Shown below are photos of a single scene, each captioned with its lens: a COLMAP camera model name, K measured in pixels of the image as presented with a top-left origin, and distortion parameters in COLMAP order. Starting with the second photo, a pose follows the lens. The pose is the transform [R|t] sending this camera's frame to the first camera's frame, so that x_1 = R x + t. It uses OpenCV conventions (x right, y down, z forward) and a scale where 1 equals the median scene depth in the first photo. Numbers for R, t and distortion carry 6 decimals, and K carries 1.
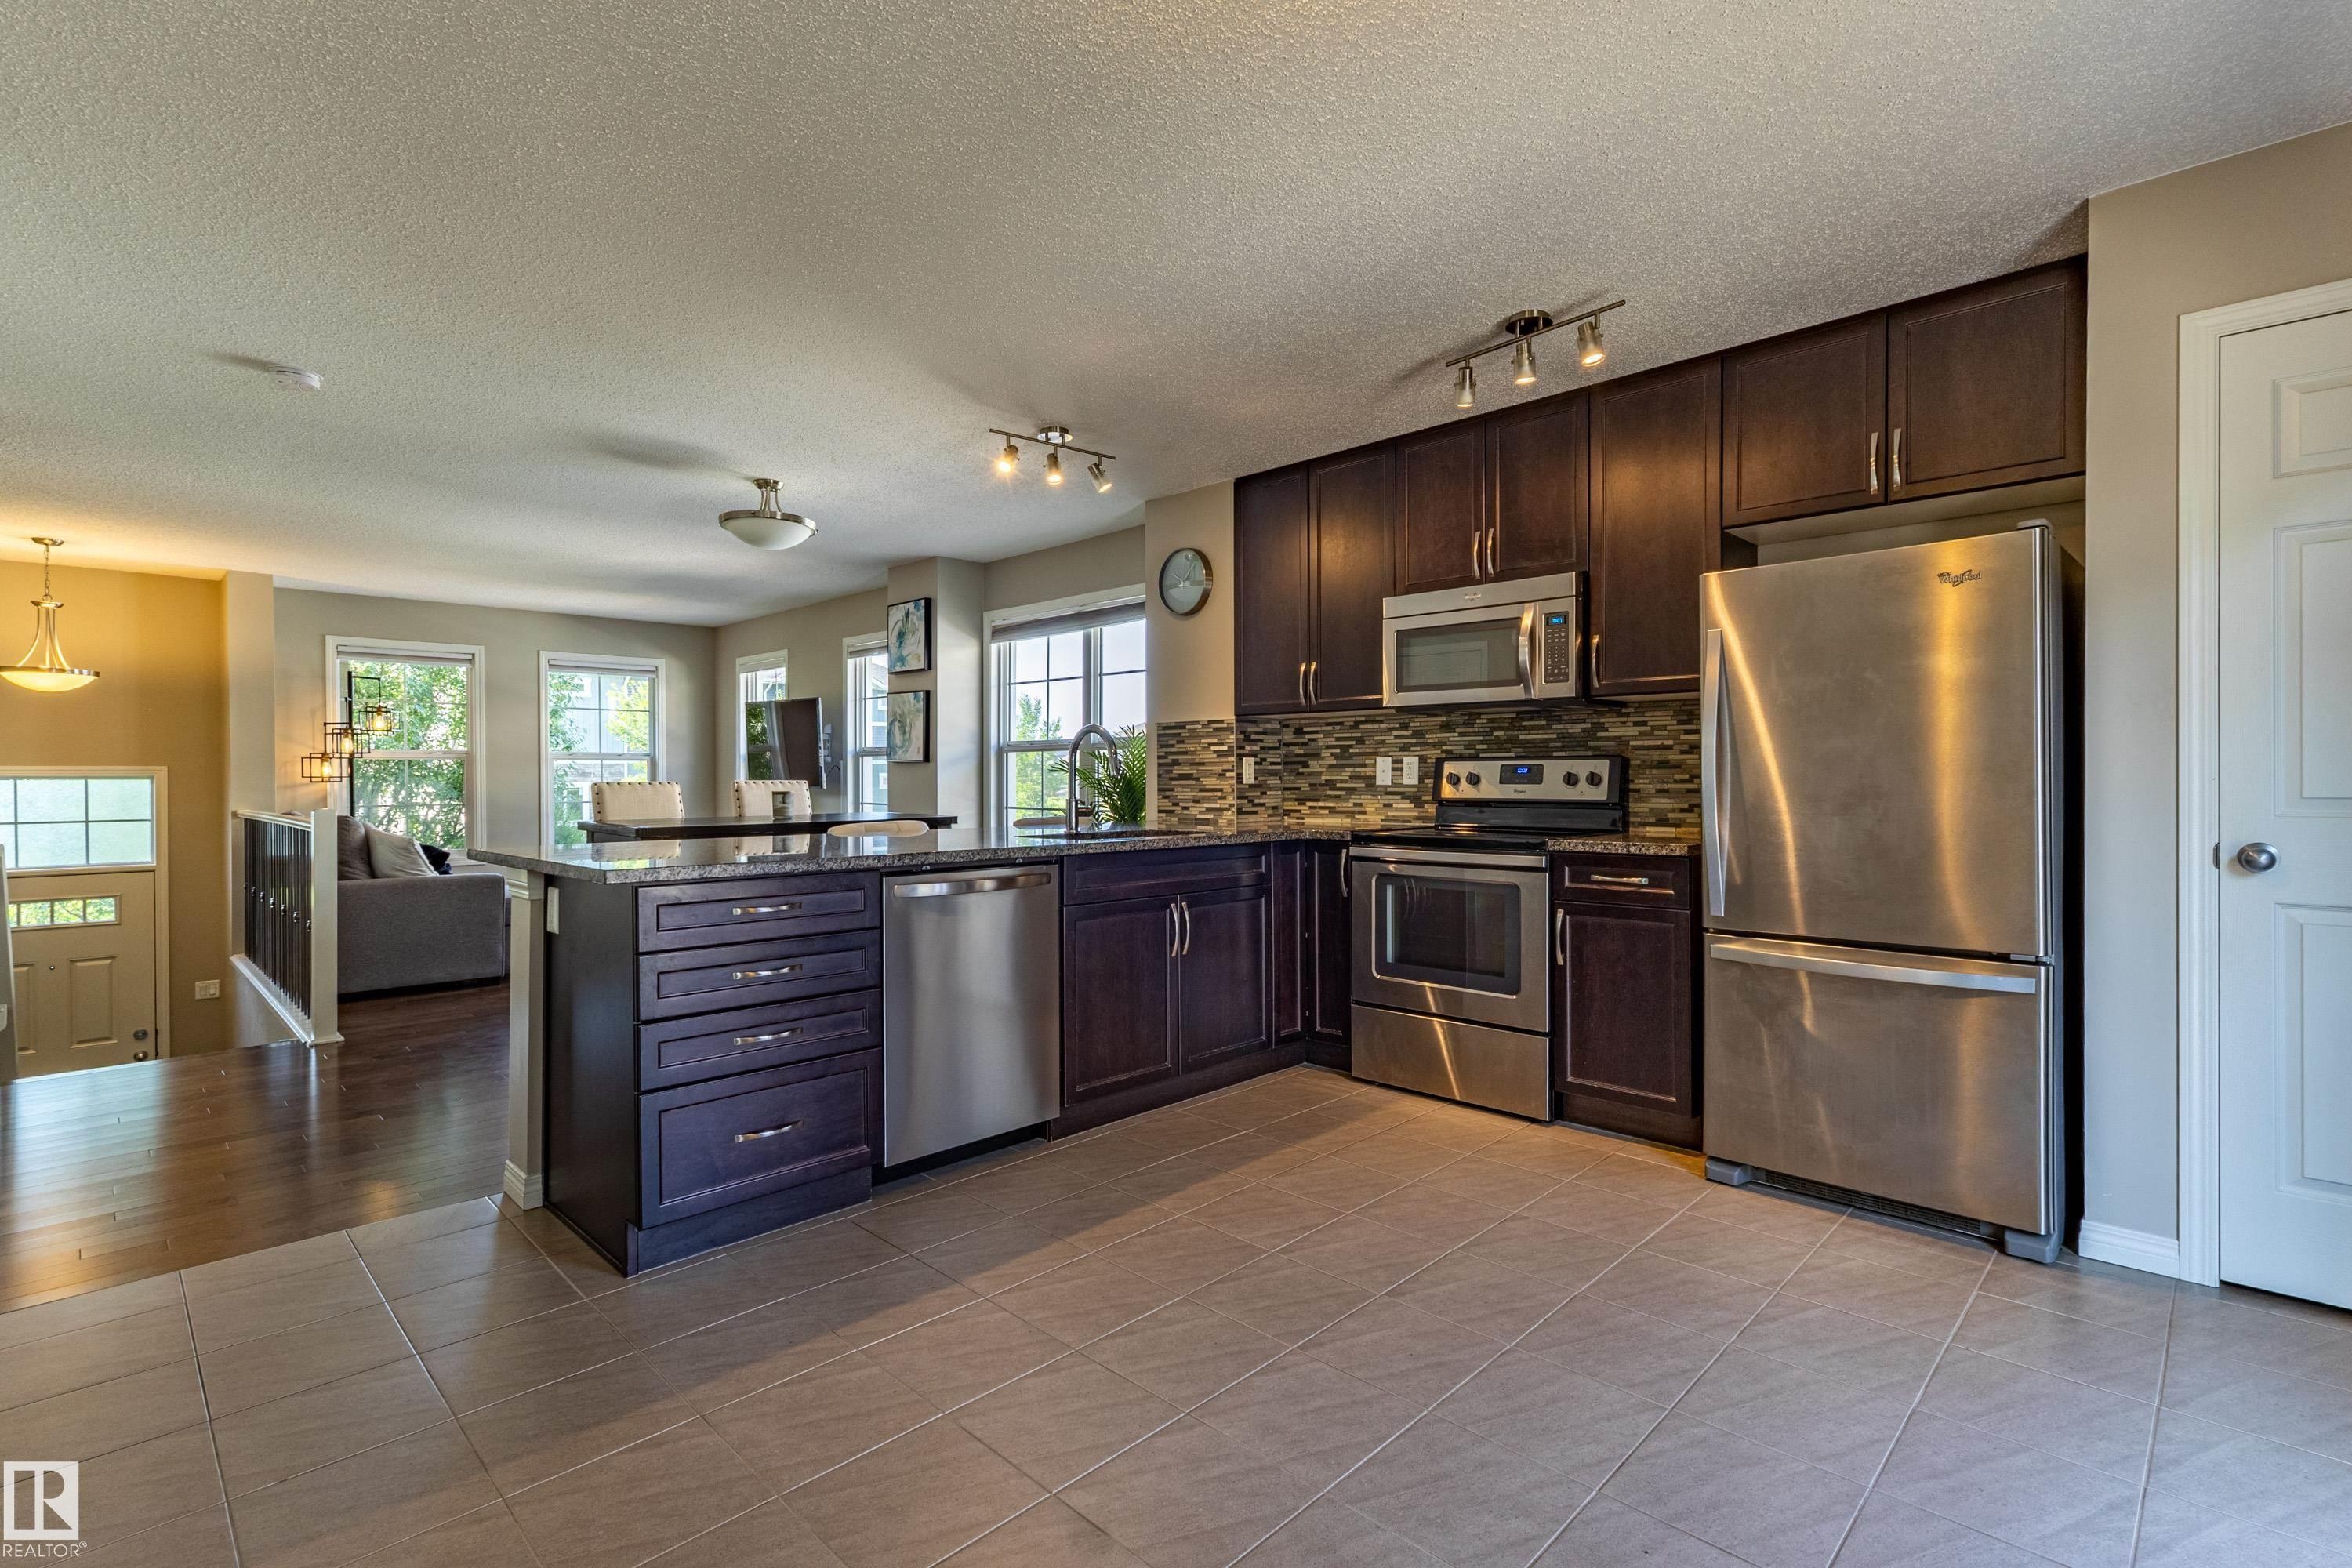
lens RADIAL K [[1088.0, 0, 1171.8], [0, 1088.0, 782.7], [0, 0, 1]] dist [0.003358, 0.002018]
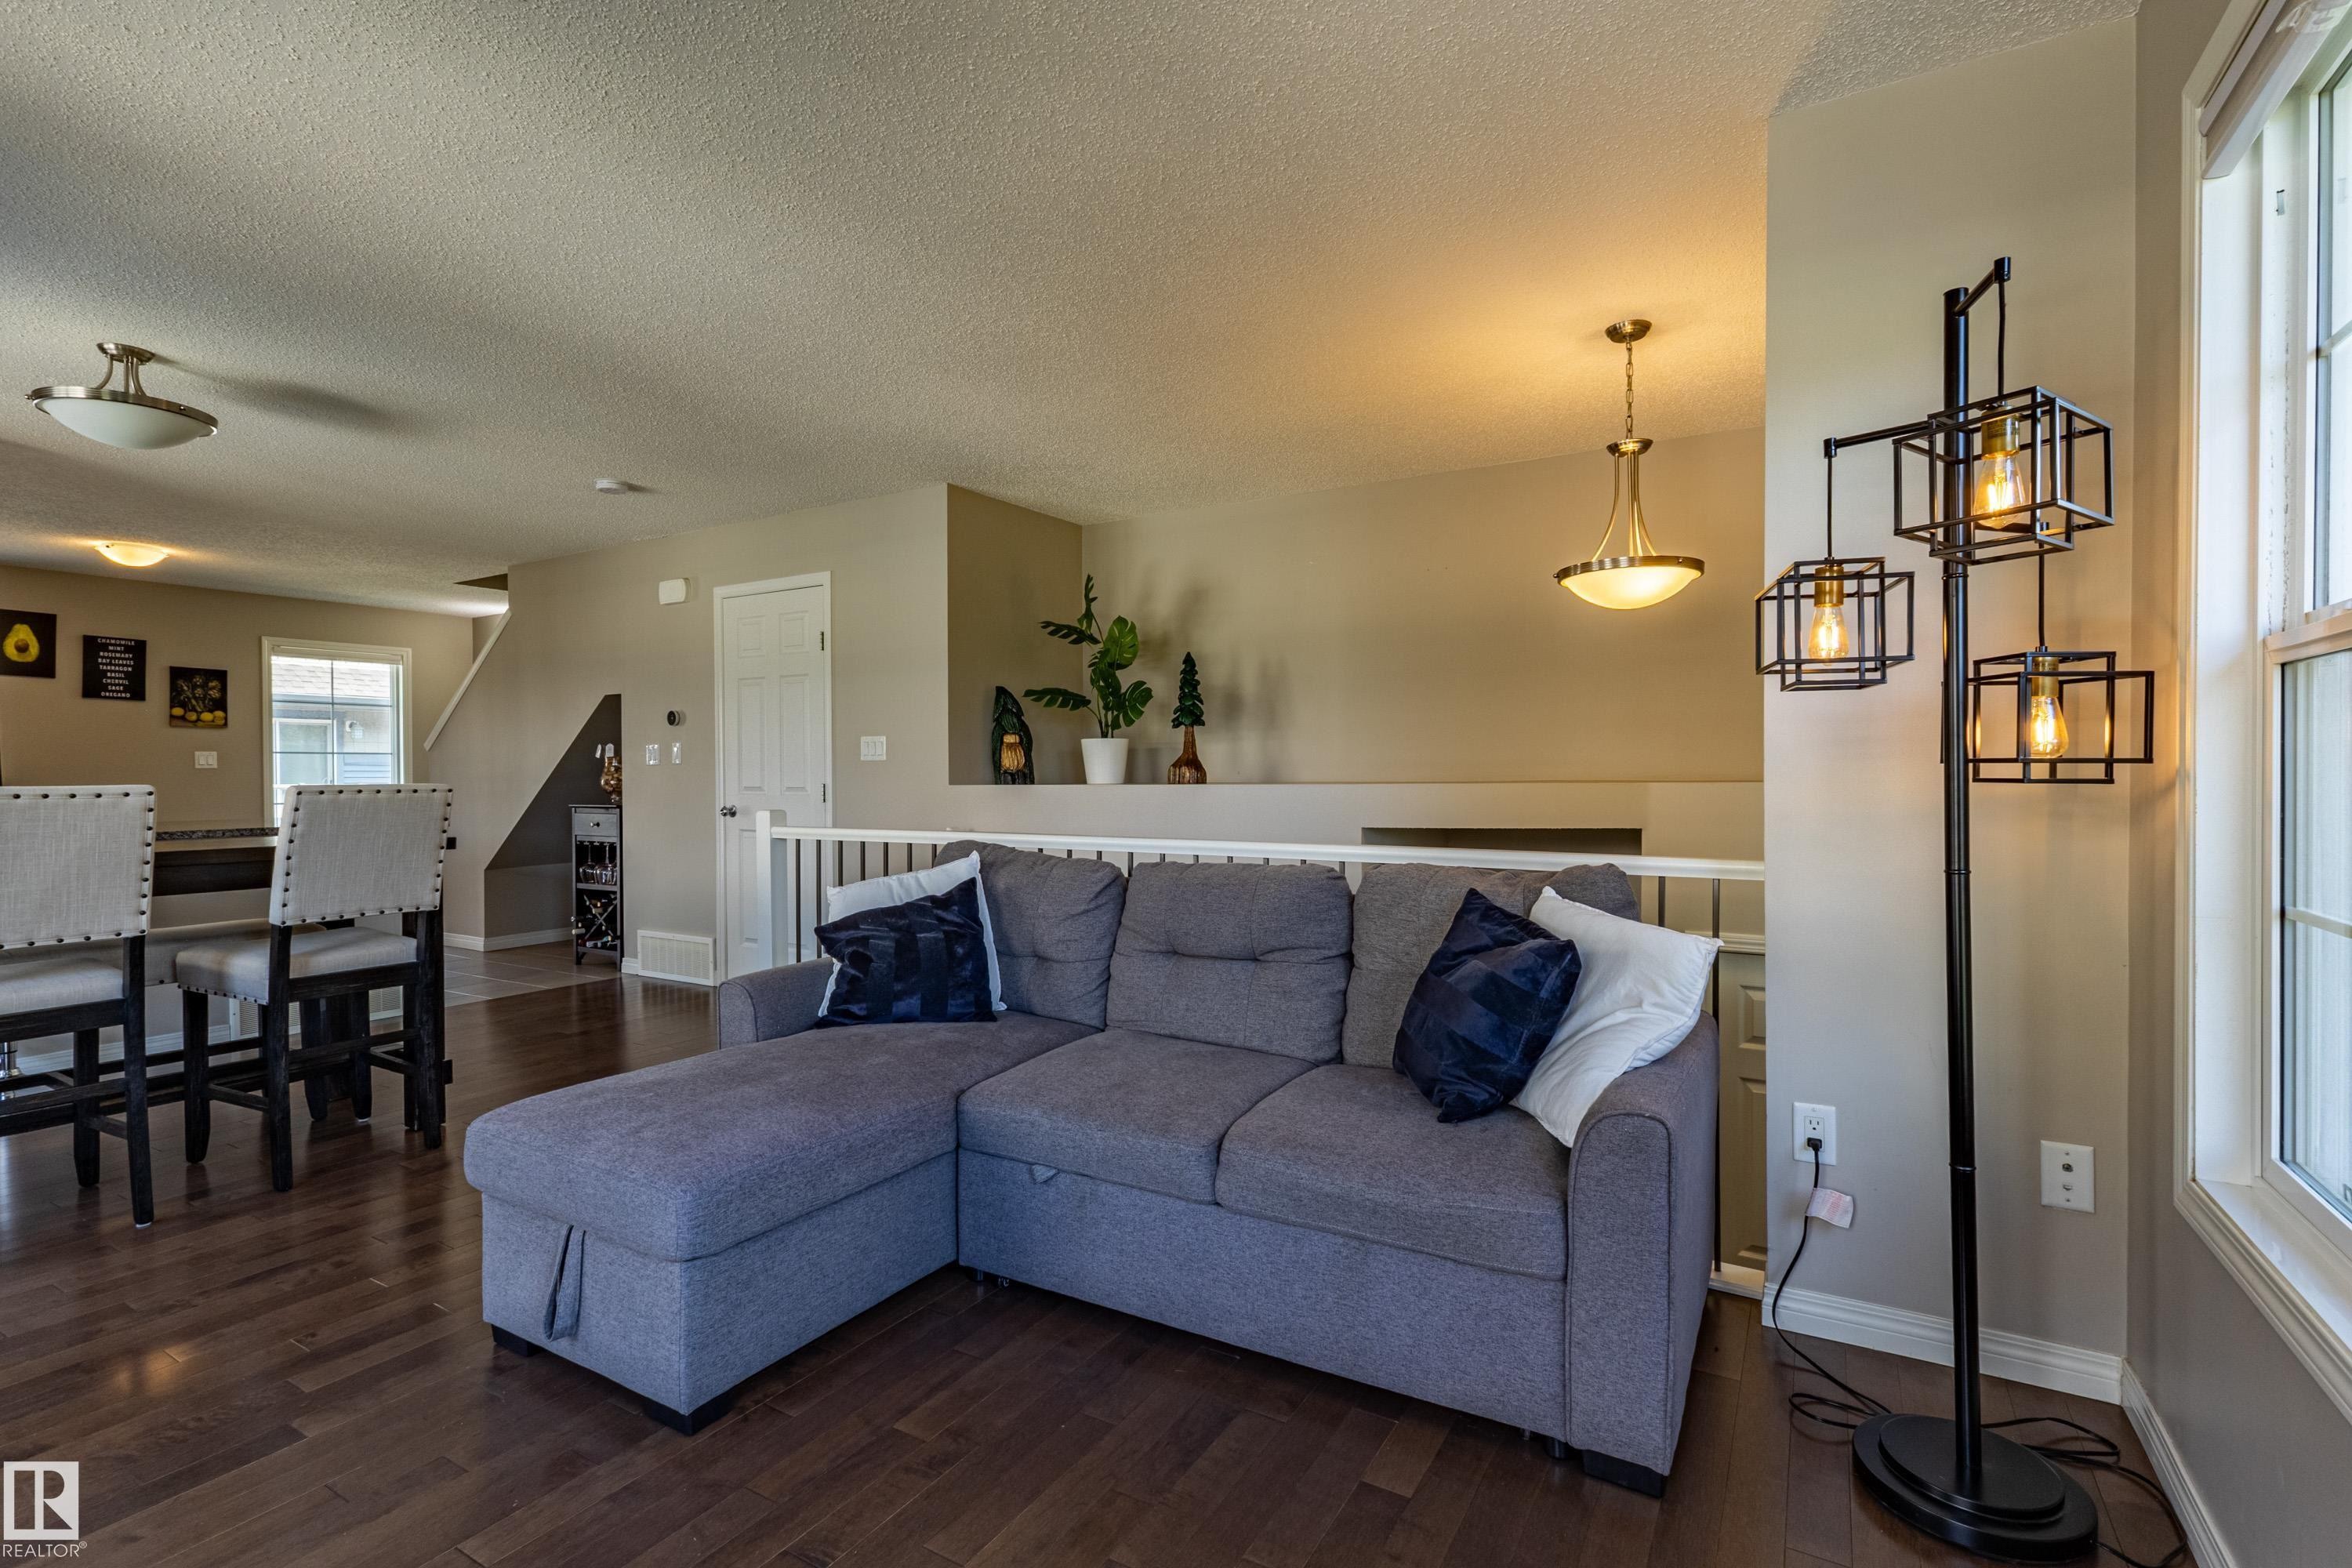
lens RADIAL K [[1088.0, 0, 1163.6], [0, 1088.0, 783.2], [0, 0, 1]] dist [0.003358, 0.002018]
pose [[-0.972041, 0.010186, -0.234591, -0.914523], [0.007285, 0.999886, 0.013229, -0.005621], [0.234699, 0.011150, -0.972004, 1.985031]]
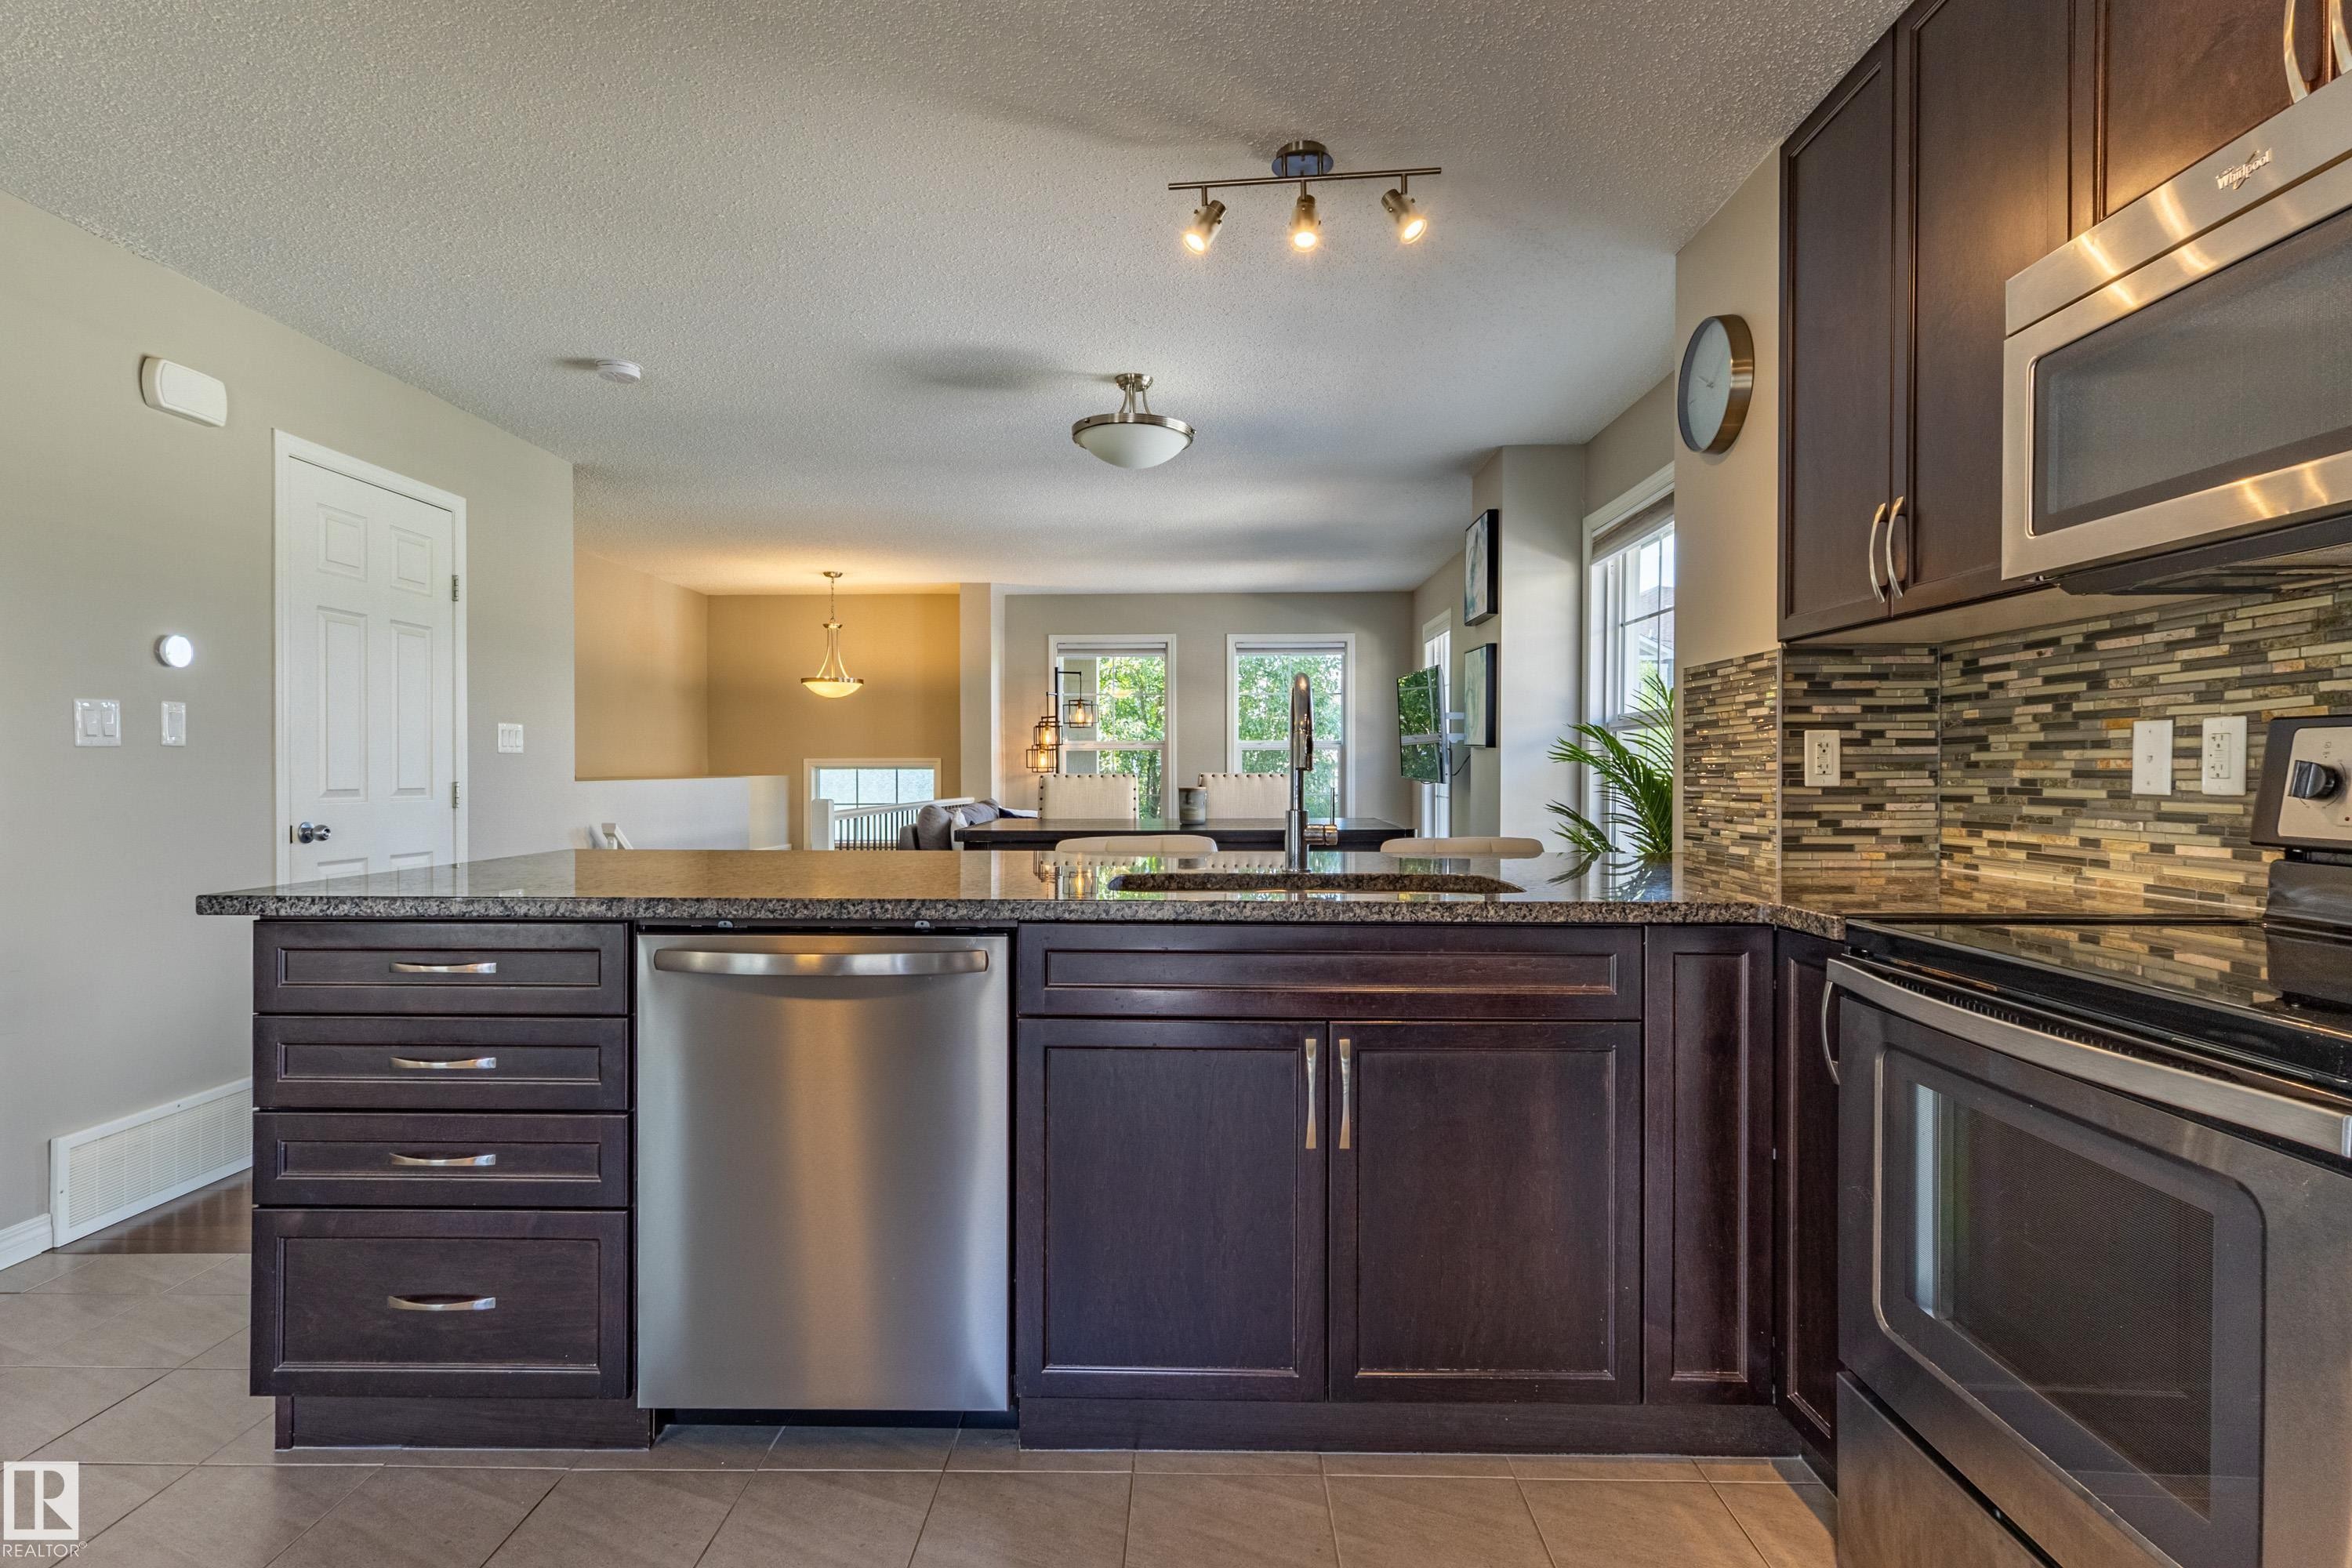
lens RADIAL K [[1184.9, 0, 1178.0], [0, 1184.9, 783.6], [0, 0, 1]] dist [0.003907, 0.003034]
pose [[0.687397, 0.012092, -0.726181, 0.274713], [-0.005612, 0.999920, 0.011339, -0.004715], [0.726260, -0.003719, 0.687410, 0.492447]]
